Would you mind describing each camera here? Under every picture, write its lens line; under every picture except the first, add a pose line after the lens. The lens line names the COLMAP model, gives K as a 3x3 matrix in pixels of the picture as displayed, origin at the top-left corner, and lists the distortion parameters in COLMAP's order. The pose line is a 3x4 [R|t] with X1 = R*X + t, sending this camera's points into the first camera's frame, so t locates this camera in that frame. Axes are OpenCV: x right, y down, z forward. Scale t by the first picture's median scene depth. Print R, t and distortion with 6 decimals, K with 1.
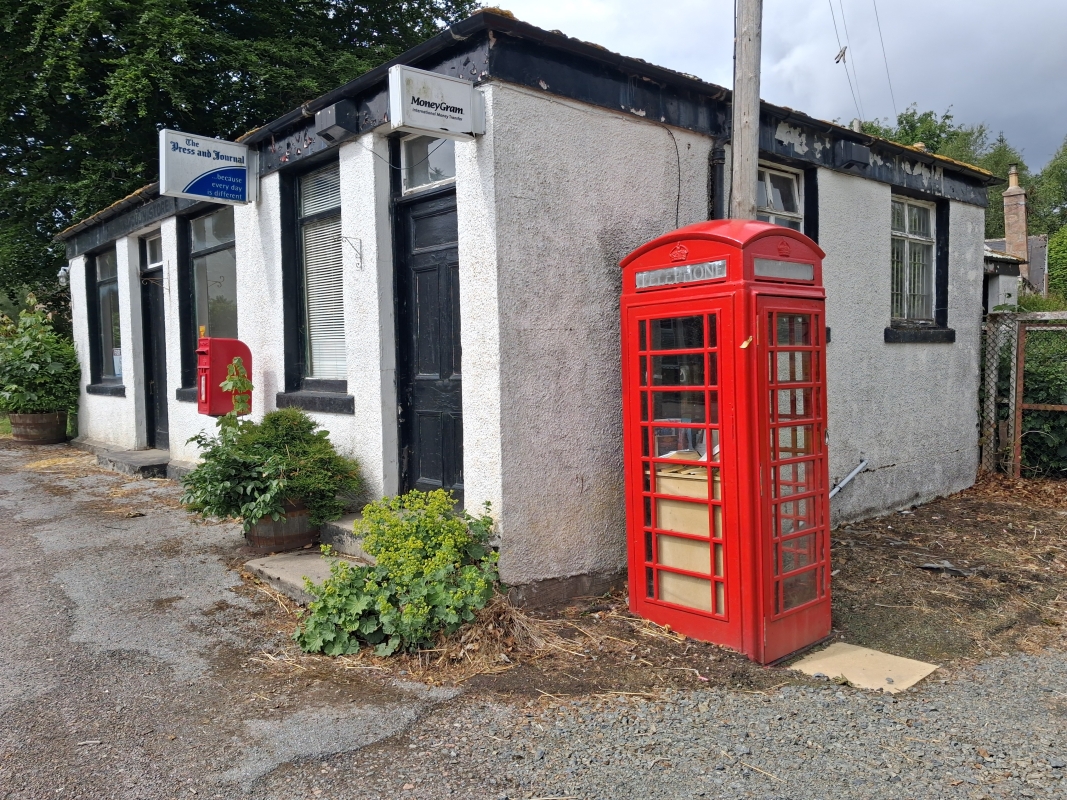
lens RADIAL K [[828.1, 0, 532.6], [0, 828.1, 388.9], [0, 0, 1]] dist [0.043983, -0.164629]
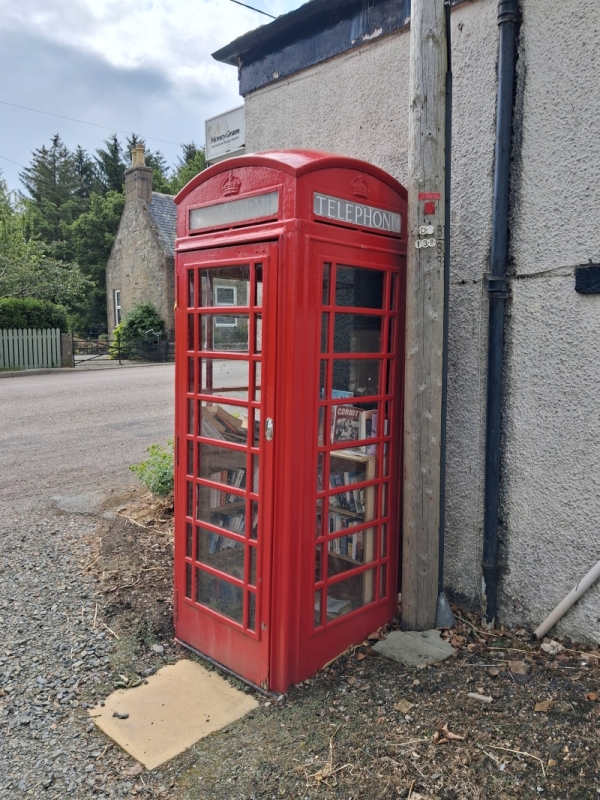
lens RADIAL K [[637.4, 0, 294.8], [0, 637.4, 390.1], [0, 0, 1]] dist [0.012949, 0.000418]
pose [[0.046829, 0.108846, -0.992955, 0.836333], [-0.042841, 0.993350, 0.106869, -0.034033], [0.997984, 0.037534, 0.051181, 0.910886]]
